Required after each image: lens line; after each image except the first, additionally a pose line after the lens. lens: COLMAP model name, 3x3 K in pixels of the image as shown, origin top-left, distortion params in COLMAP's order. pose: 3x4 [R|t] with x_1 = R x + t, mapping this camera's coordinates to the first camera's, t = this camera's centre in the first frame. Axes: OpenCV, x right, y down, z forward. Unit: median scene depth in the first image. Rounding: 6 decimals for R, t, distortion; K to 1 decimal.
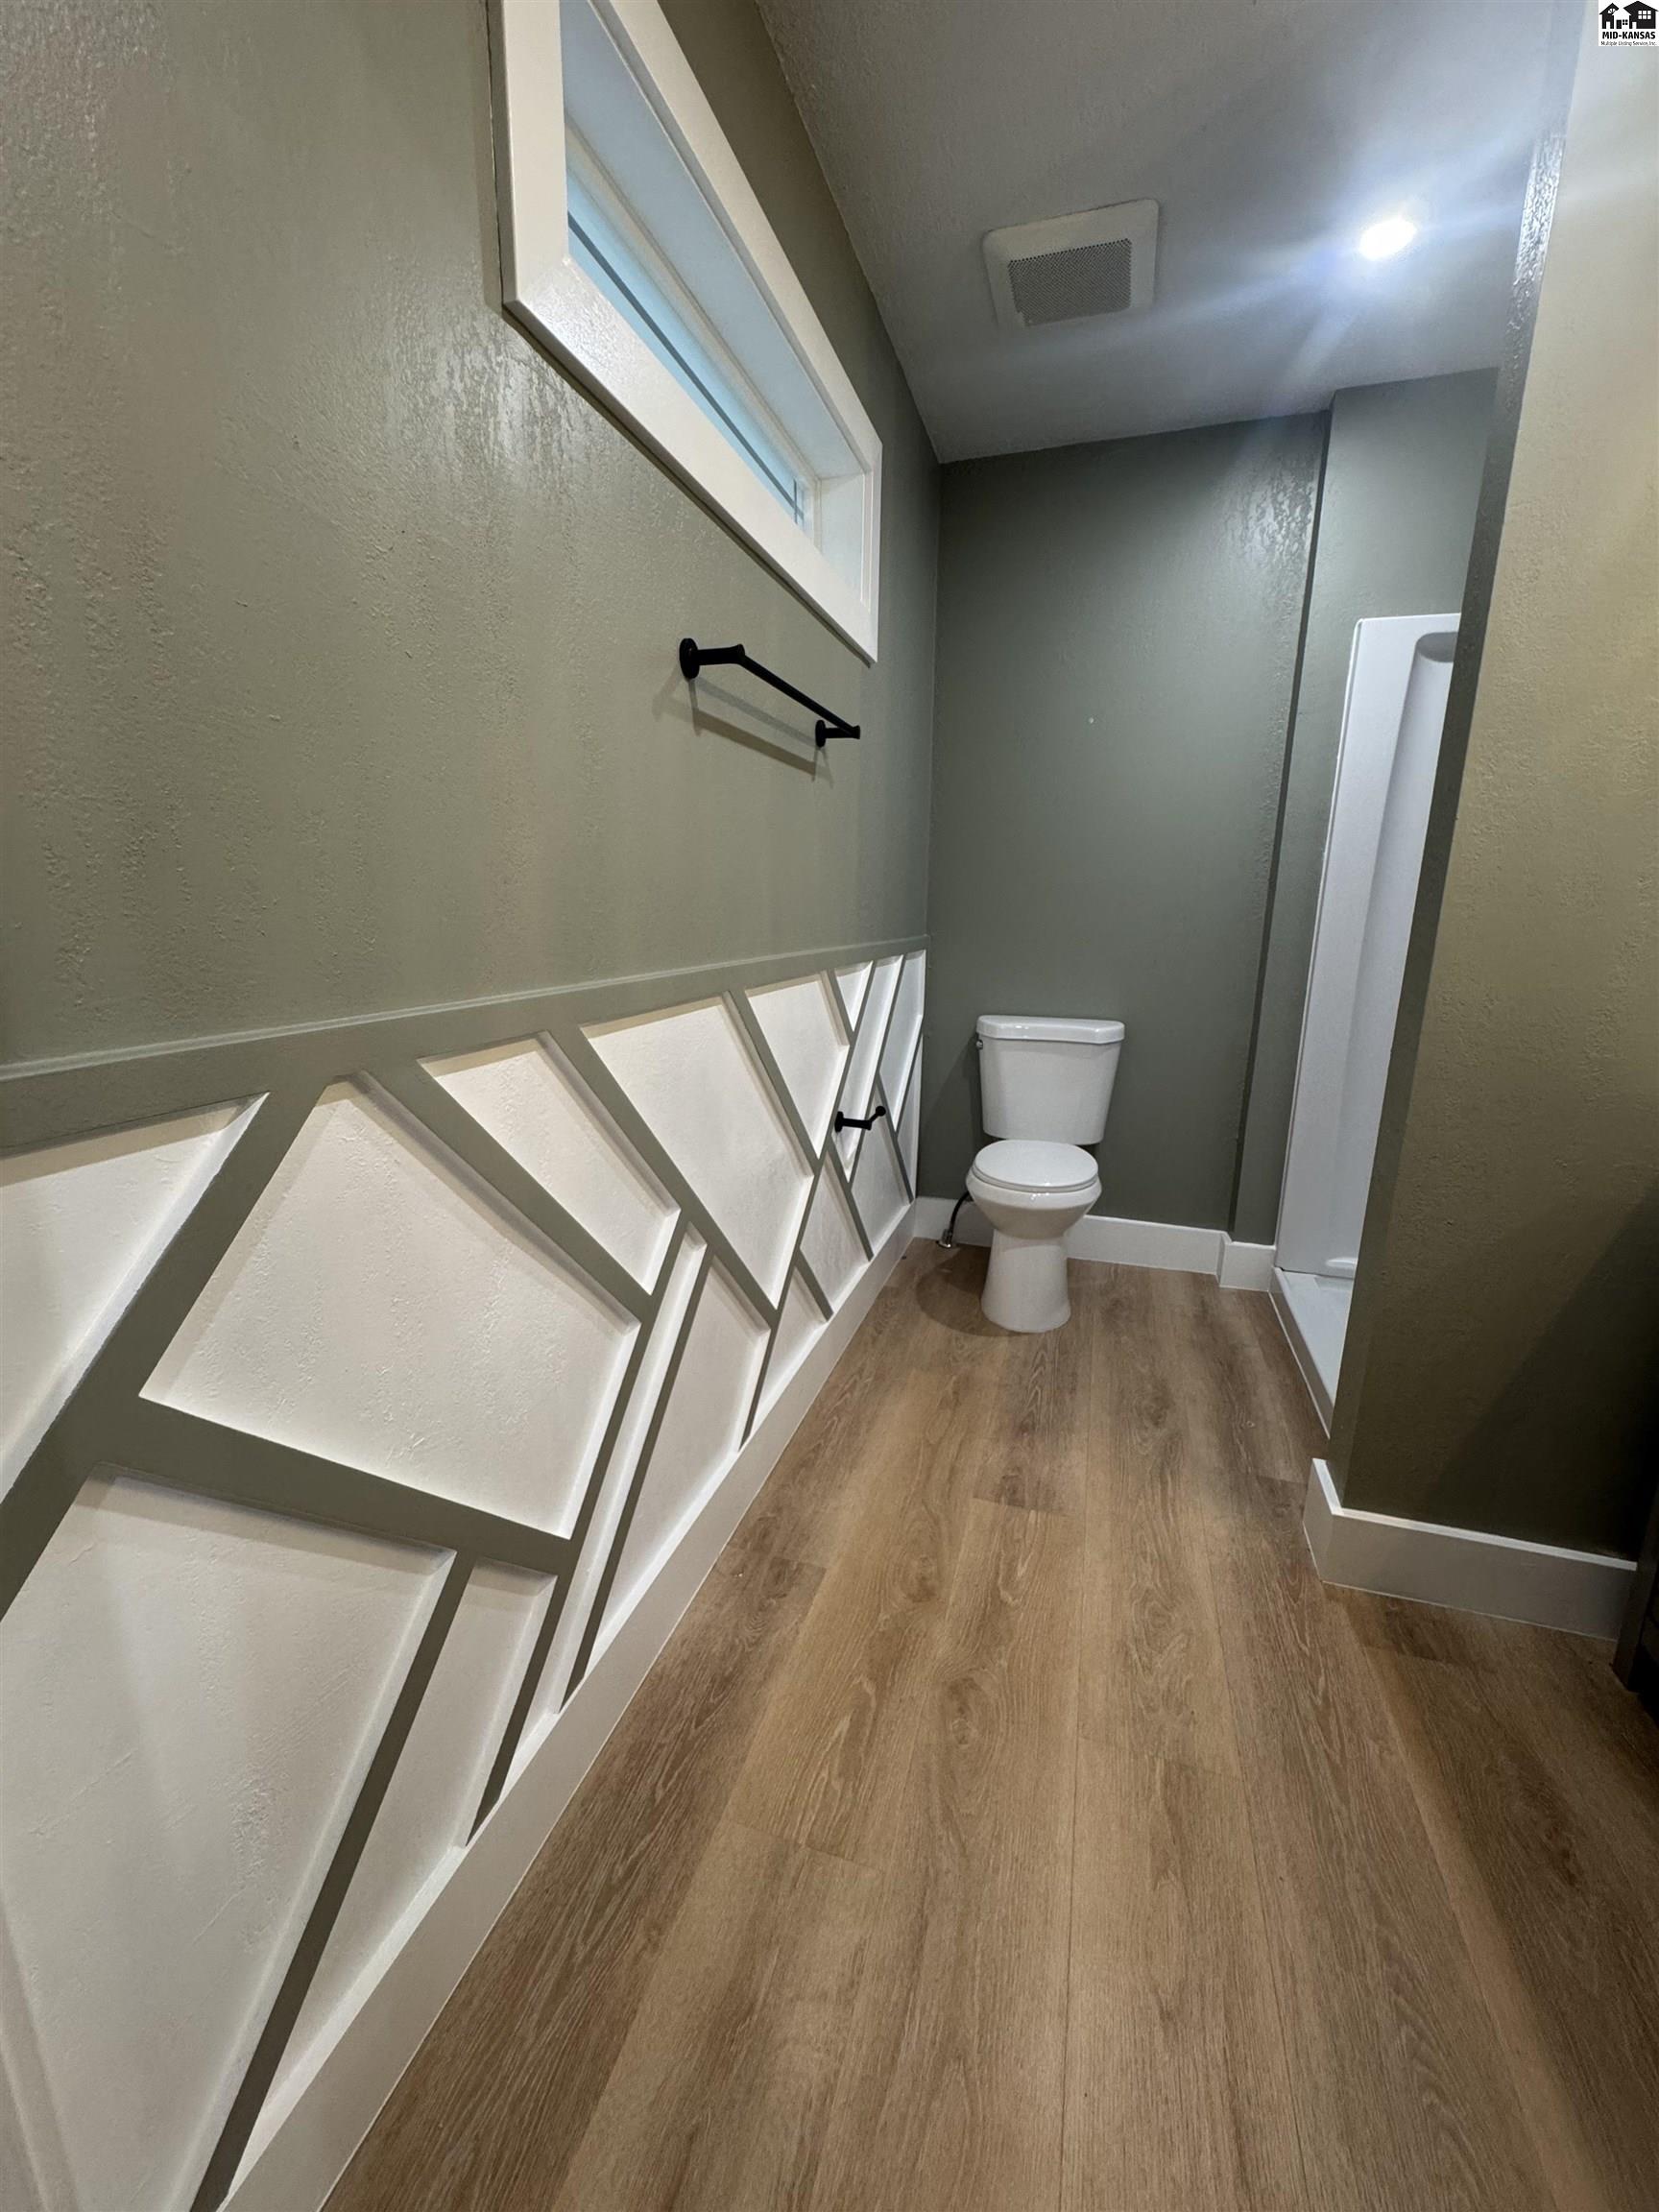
lens RADIAL K [[885.1, 0, 844.3], [0, 885.1, 1098.6], [0, 0, 1]] dist [-0.004051, 0.000246]
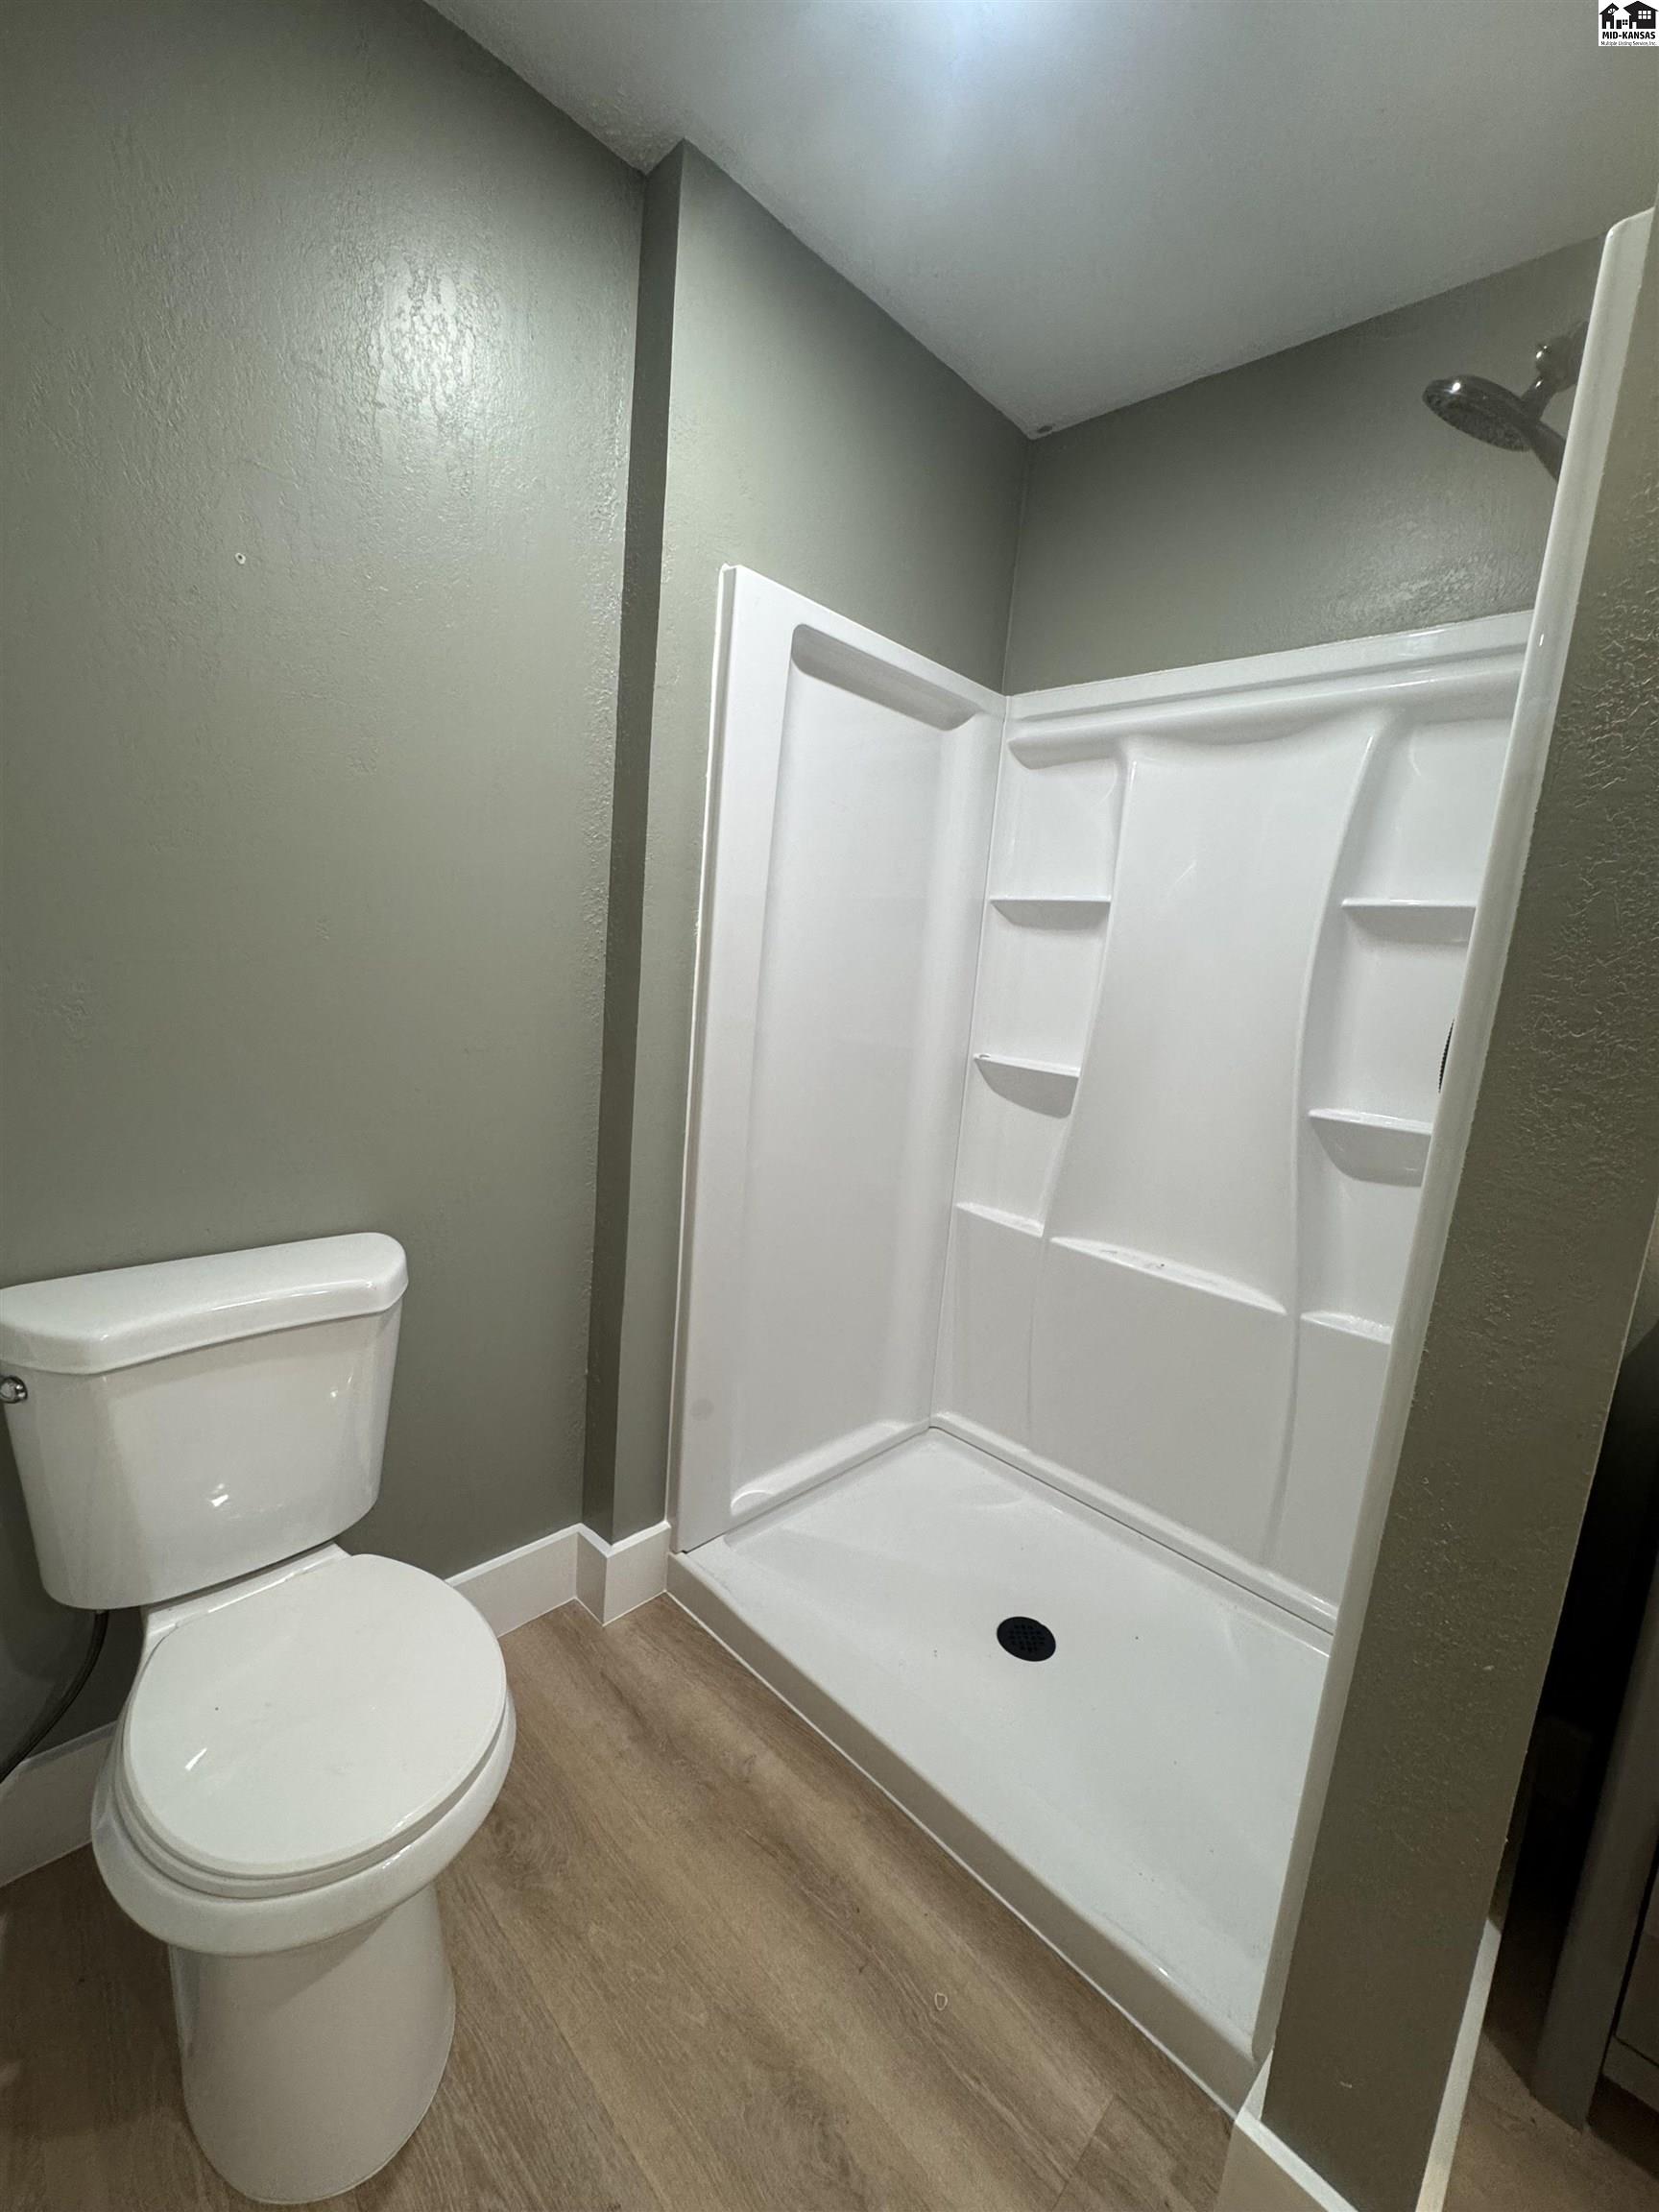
lens RADIAL K [[885.1, 0, 846.0], [0, 885.1, 1104.2], [0, 0, 1]] dist [-0.004051, 0.000246]
pose [[0.461824, -0.117484, 0.879157, 0.024892], [0.112320, 0.990956, 0.073422, -0.279824], [-0.879831, 0.064839, 0.470843, 0.939389]]
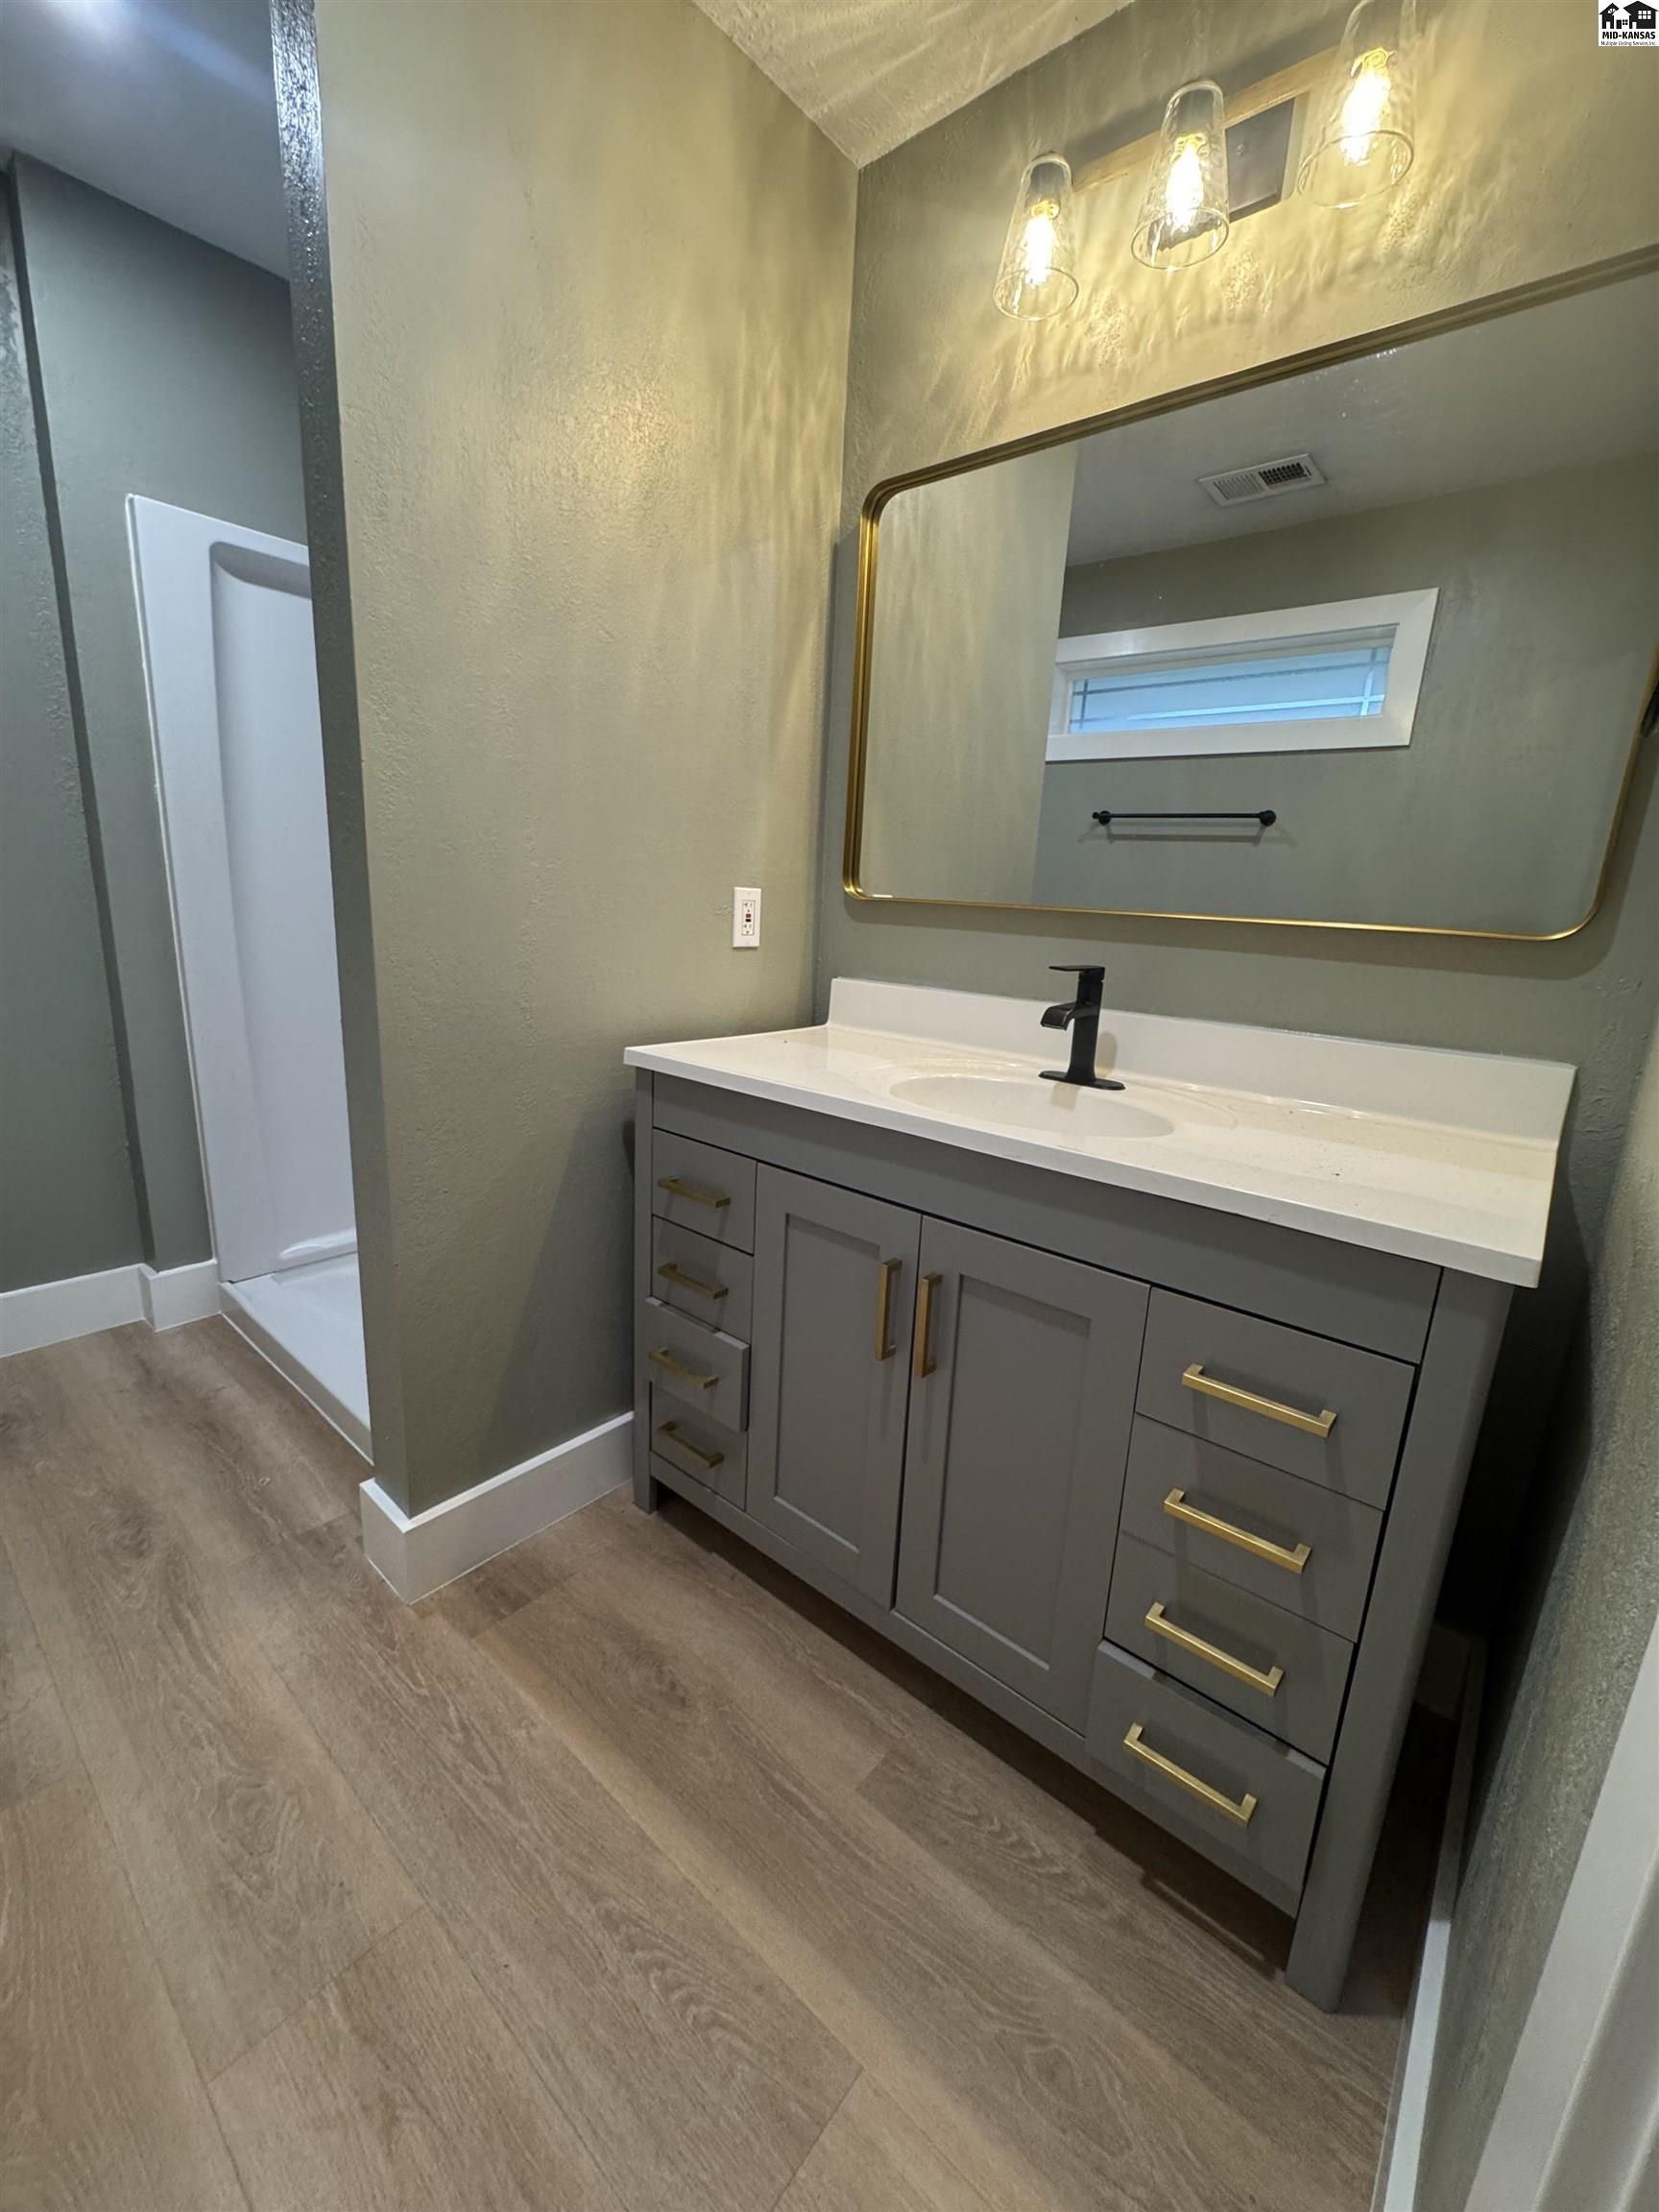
lens RADIAL K [[885.1, 0, 818.9], [0, 885.1, 1098.9], [0, 0, 1]] dist [-0.004051, 0.000246]
pose [[0.409873, -0.206918, 0.888363, 0.011328], [0.156465, 0.975444, 0.155011, -0.037247], [-0.898623, 0.075463, 0.432184, 0.178137]]
